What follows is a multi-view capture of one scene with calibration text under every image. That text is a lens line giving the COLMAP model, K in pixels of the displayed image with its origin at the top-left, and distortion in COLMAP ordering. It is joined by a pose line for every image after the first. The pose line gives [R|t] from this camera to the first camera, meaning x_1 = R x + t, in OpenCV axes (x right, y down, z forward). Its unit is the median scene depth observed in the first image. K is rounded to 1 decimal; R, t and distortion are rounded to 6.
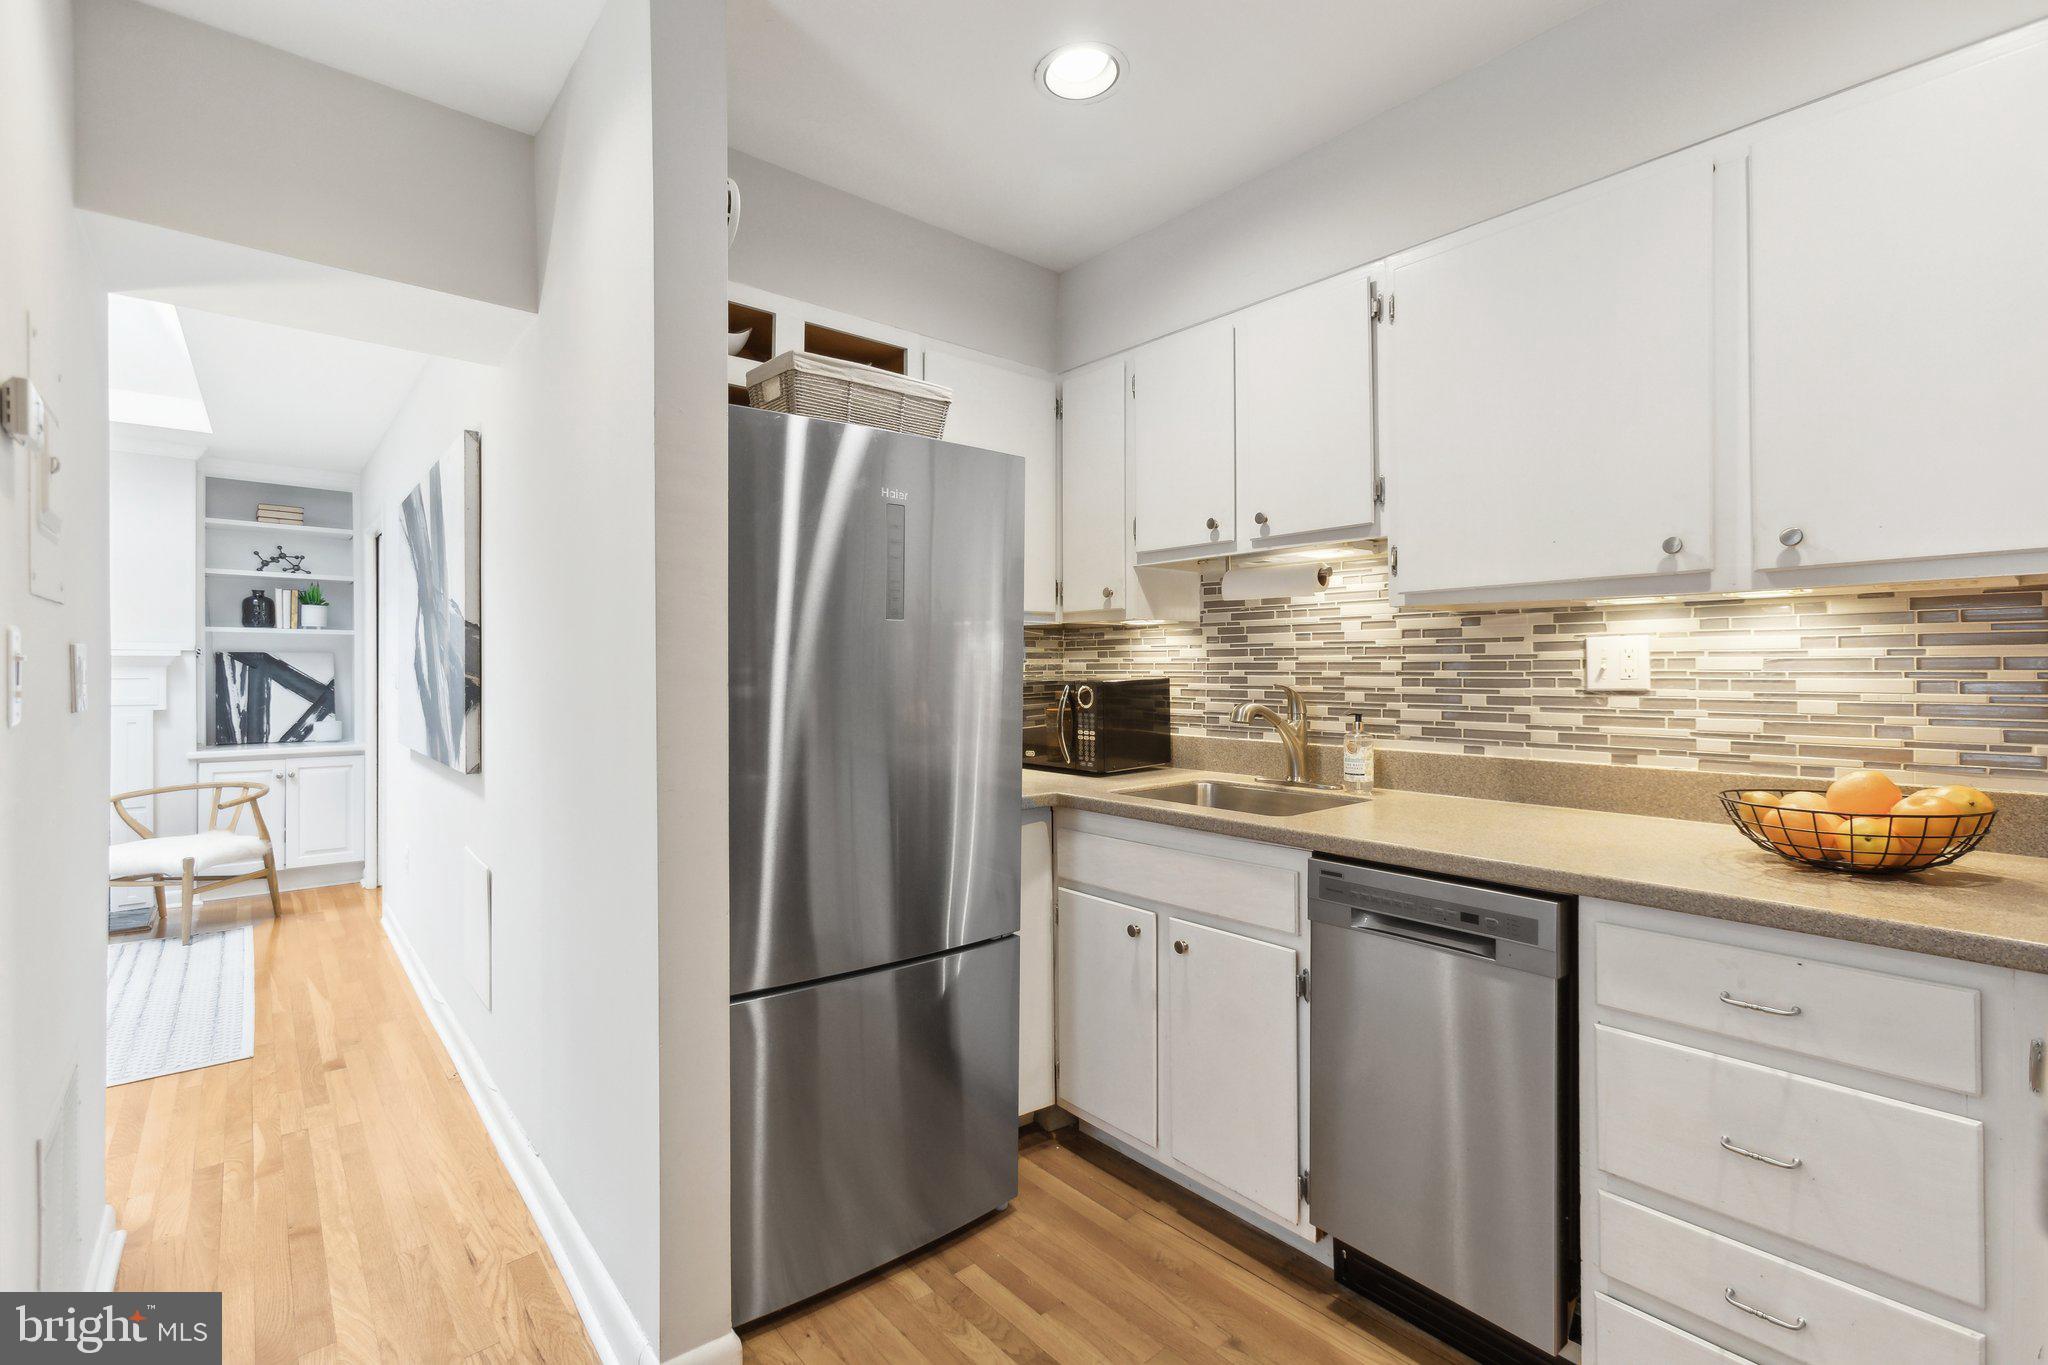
lens RADIAL K [[916.3, 0, 1016.4], [0, 916.3, 669.0], [0, 0, 1]] dist [-0.014700, 0.010161]
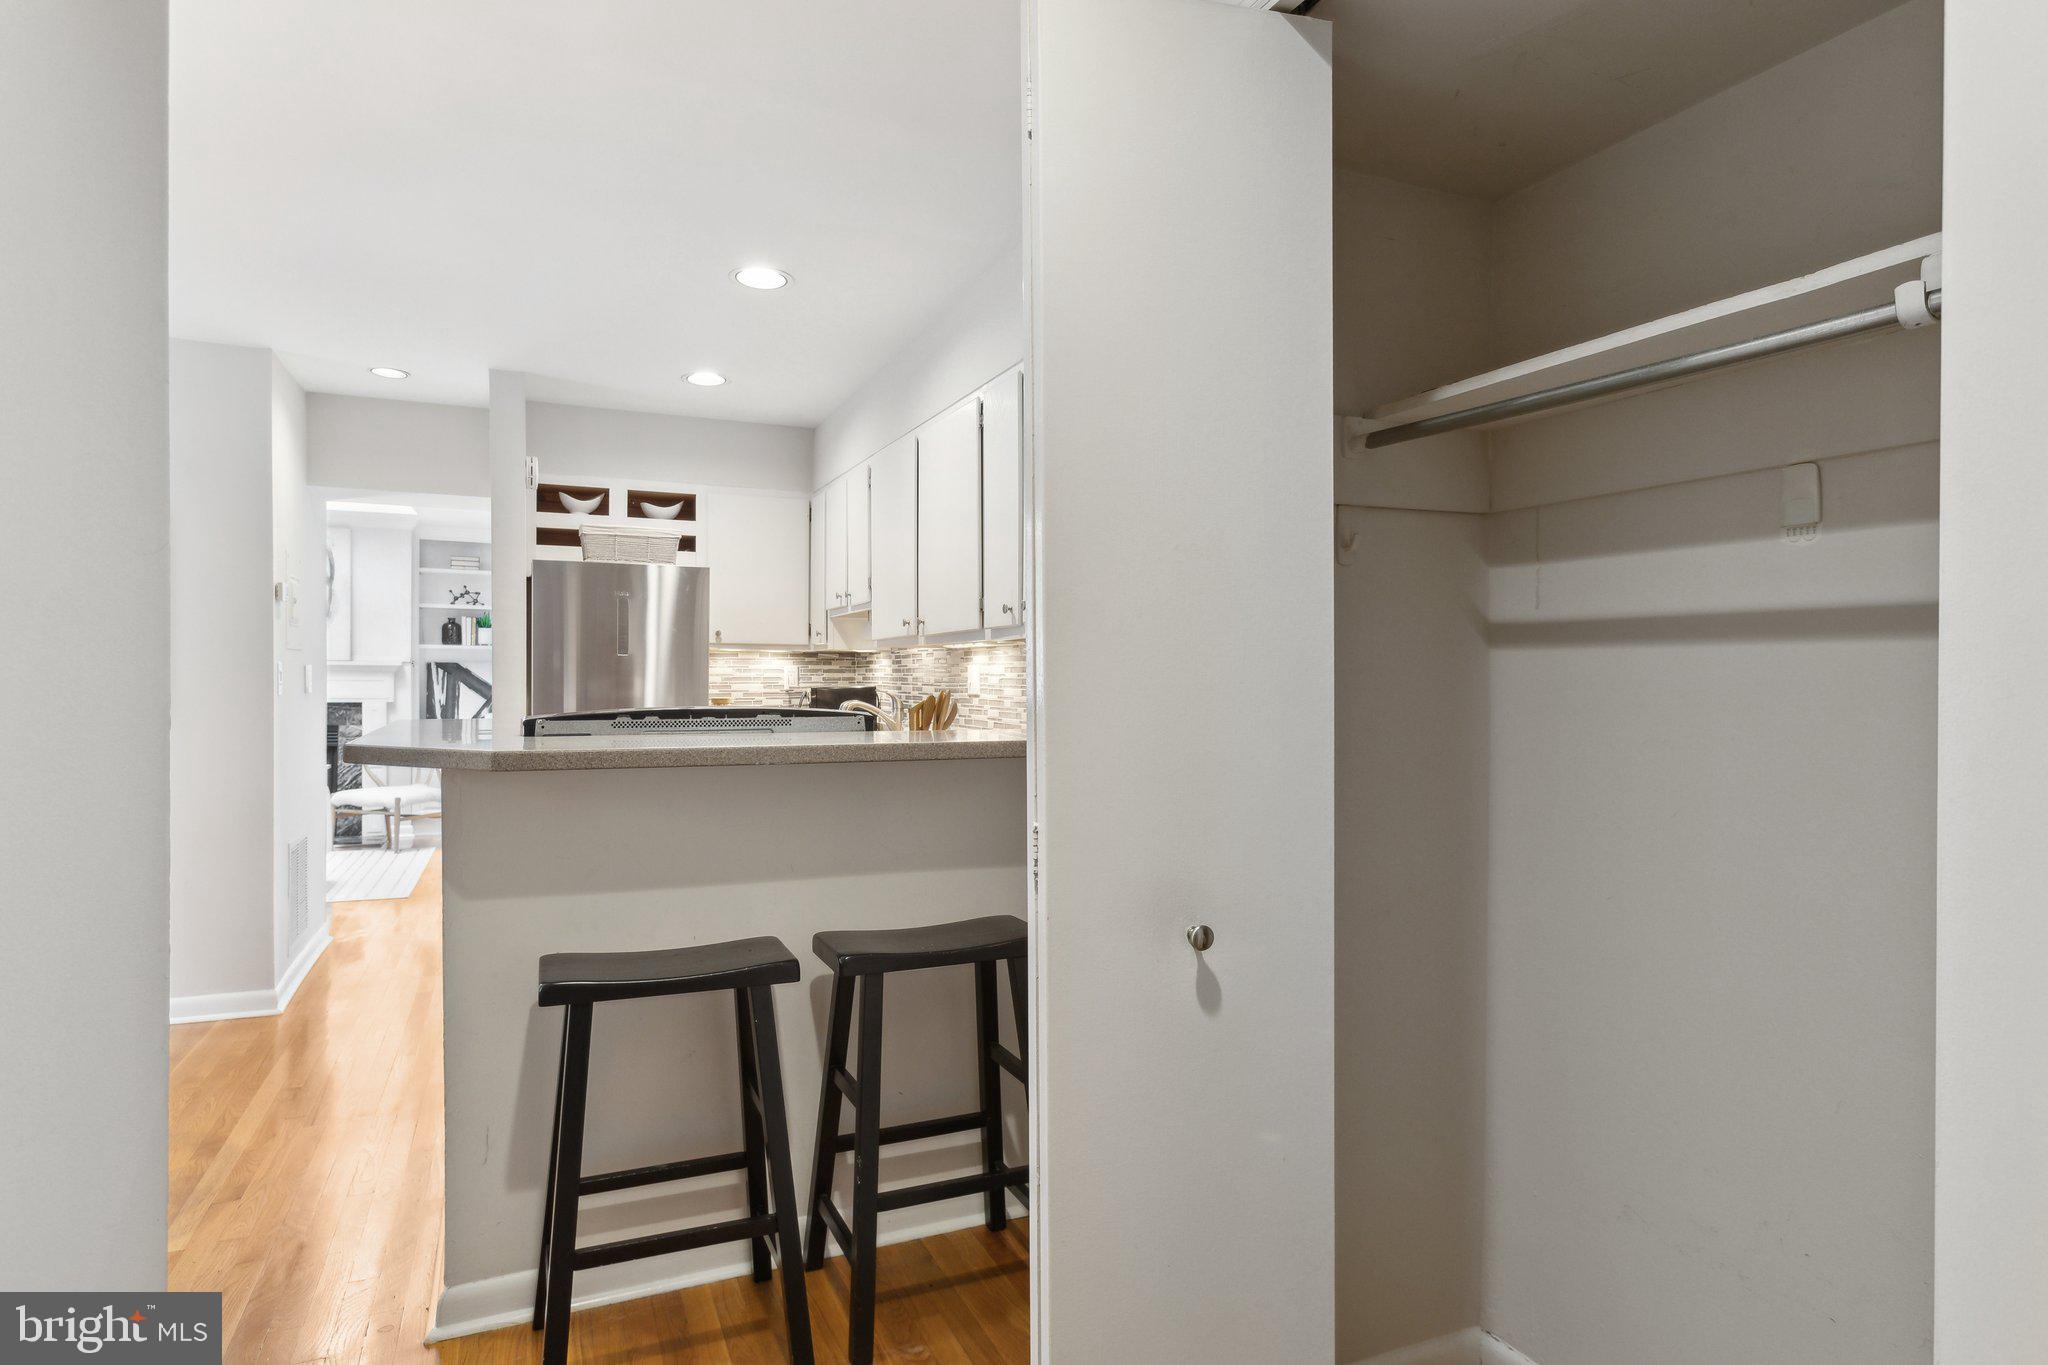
lens RADIAL K [[1139.2, 0, 1021.8], [0, 1139.2, 689.3], [0, 0, 1]] dist [0.001051, 0.000925]
pose [[0.956444, 0.011382, -0.291694, 1.086721], [-0.008417, 0.999899, 0.011418, -0.010240], [0.291794, -0.008466, 0.956444, -0.877716]]
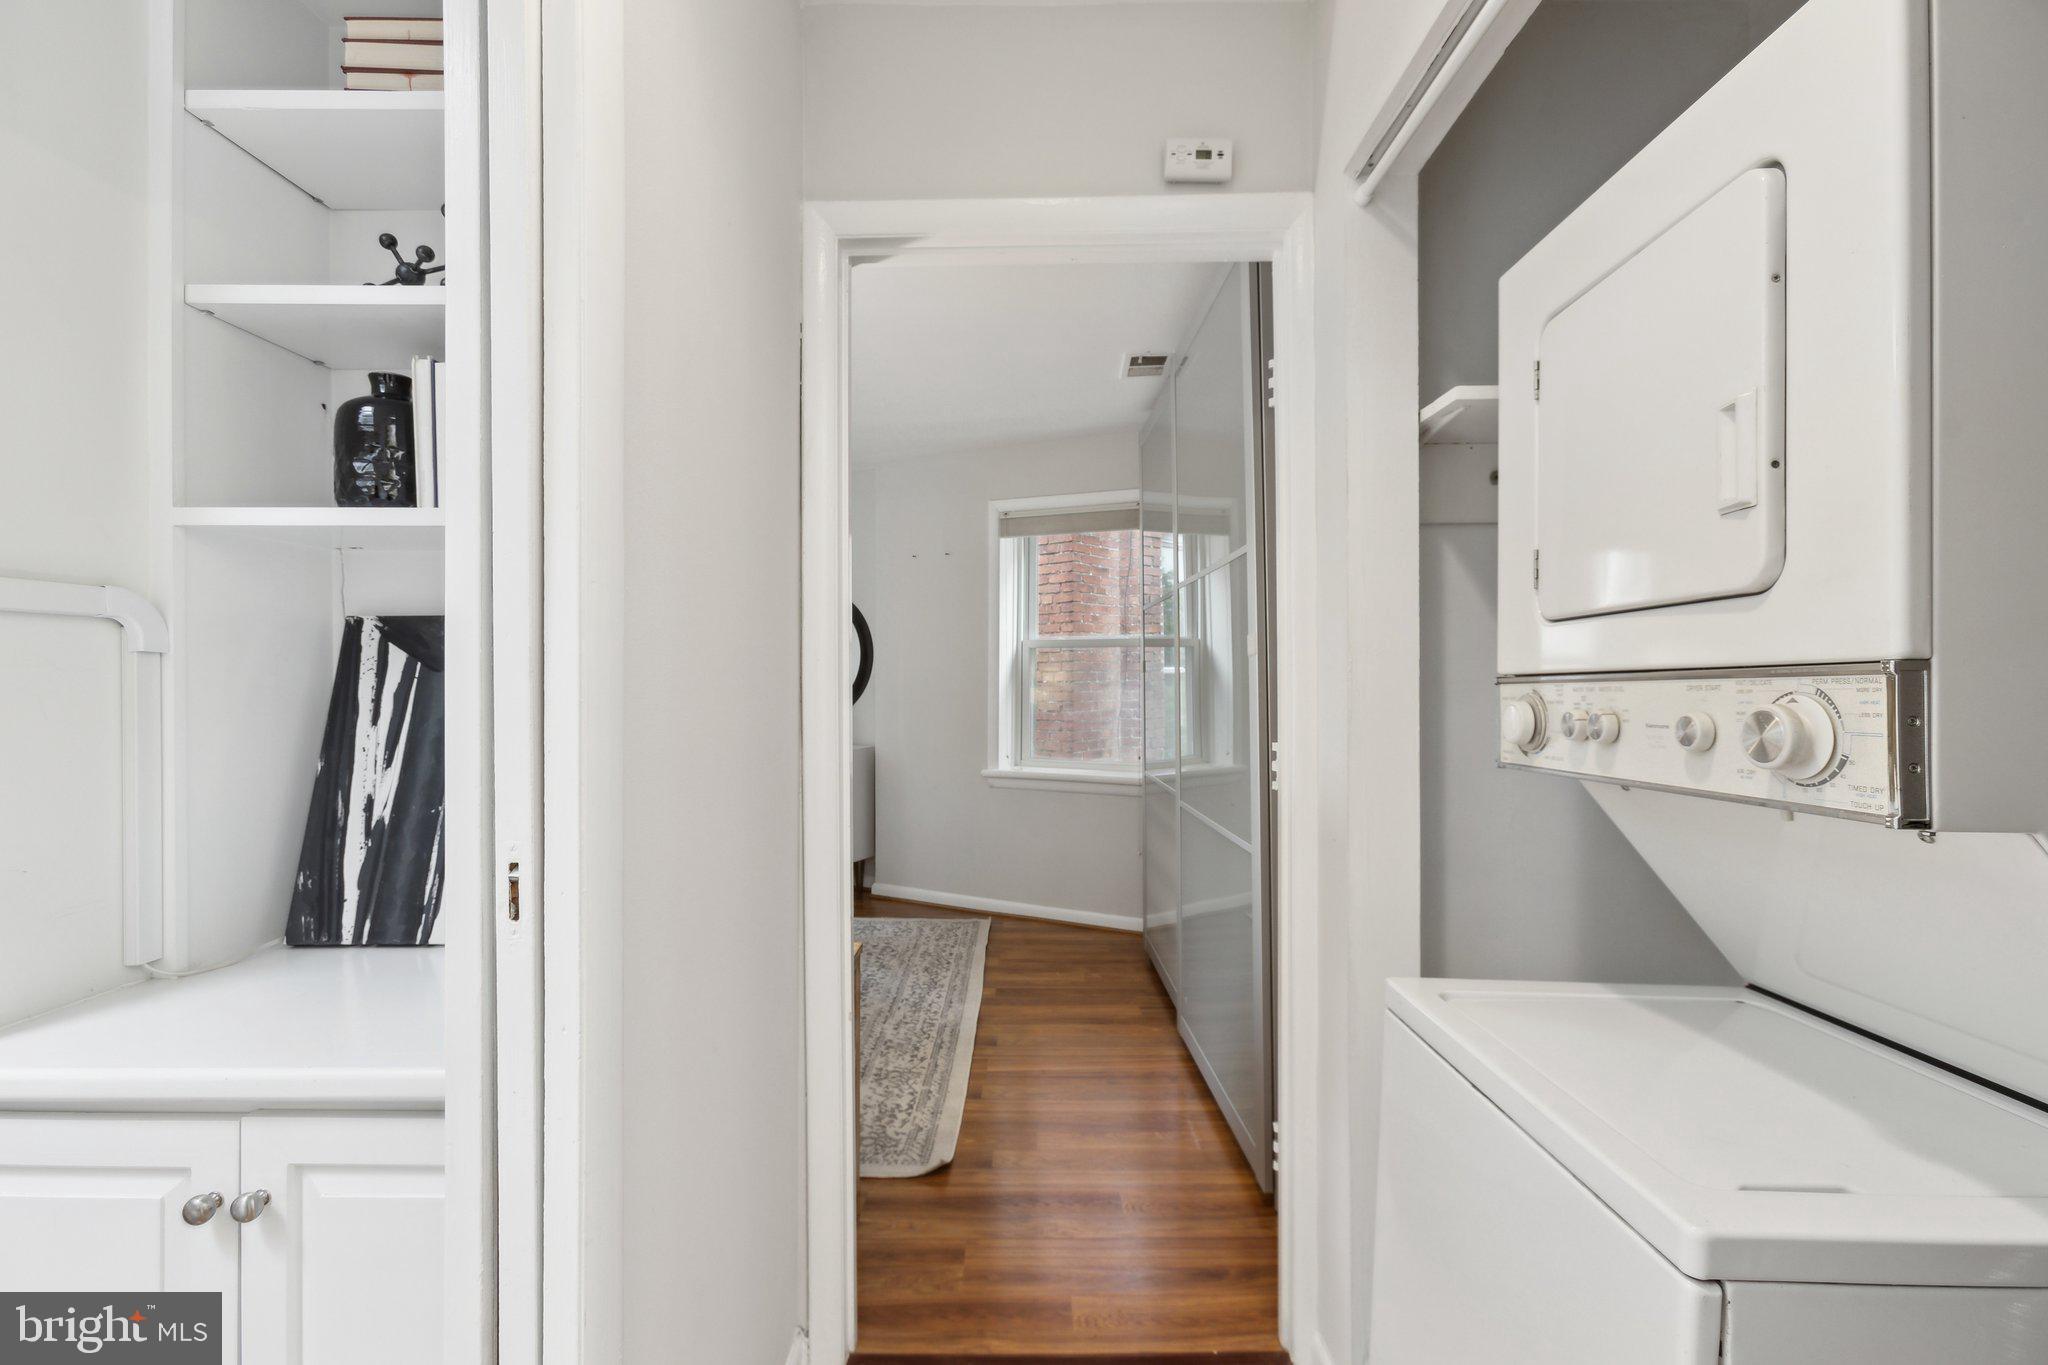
lens RADIAL K [[916.3, 0, 1027.0], [0, 916.3, 687.8], [0, 0, 1]] dist [-0.014700, 0.010161]
pose [[0.762076, 0.005503, -0.647464, -1.095746], [-0.000134, 0.999965, 0.008341, 0.004751], [0.647487, -0.006270, 0.762051, 1.944170]]
